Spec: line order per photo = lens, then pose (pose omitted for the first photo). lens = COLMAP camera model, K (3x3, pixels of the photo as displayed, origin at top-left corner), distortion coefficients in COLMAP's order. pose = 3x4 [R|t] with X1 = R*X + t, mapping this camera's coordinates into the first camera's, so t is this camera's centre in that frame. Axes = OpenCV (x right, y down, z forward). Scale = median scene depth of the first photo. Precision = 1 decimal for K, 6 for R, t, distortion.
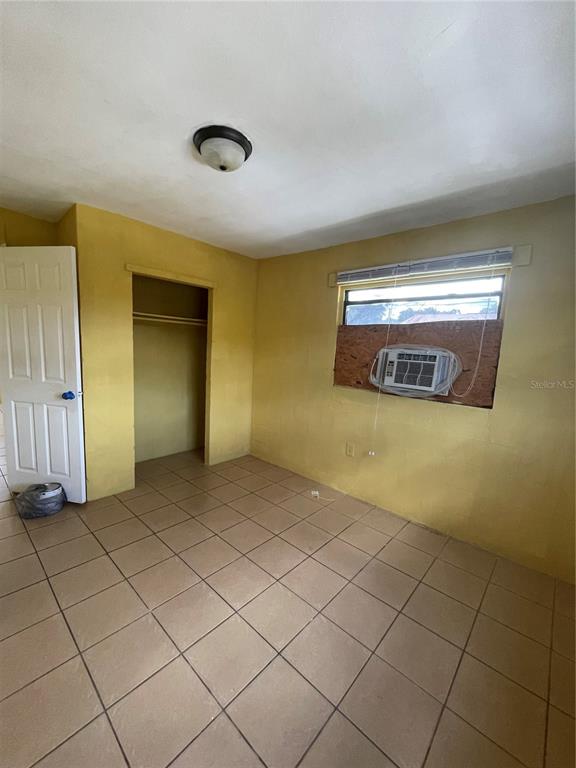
lens RADIAL K [[311.4, 0, 288.2], [0, 311.4, 387.2], [0, 0, 1]] dist [-0.000145, -0.000209]
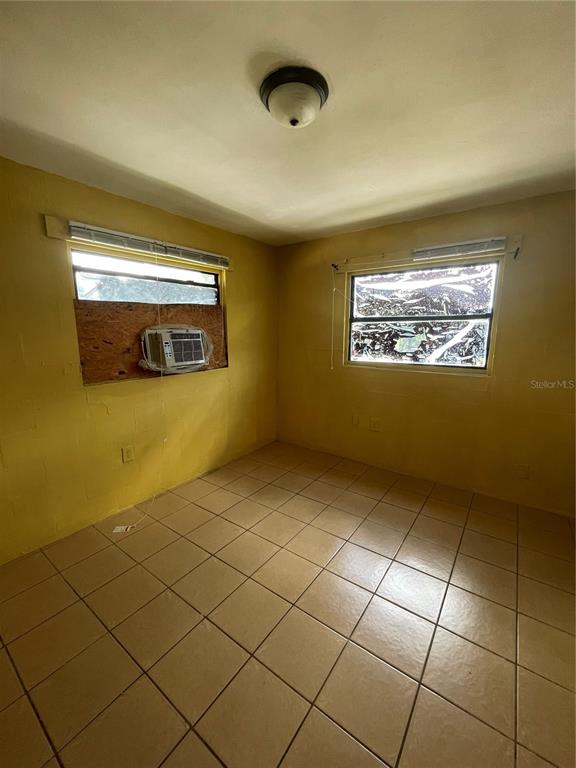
lens RADIAL K [[311.4, 0, 290.8], [0, 311.4, 388.4], [0, 0, 1]] dist [-0.000145, -0.000209]
pose [[-0.105171, -0.231660, 0.967095, -0.654635], [0.134276, 0.960274, 0.244629, -0.121687], [-0.985347, 0.155585, -0.069887, 0.648681]]
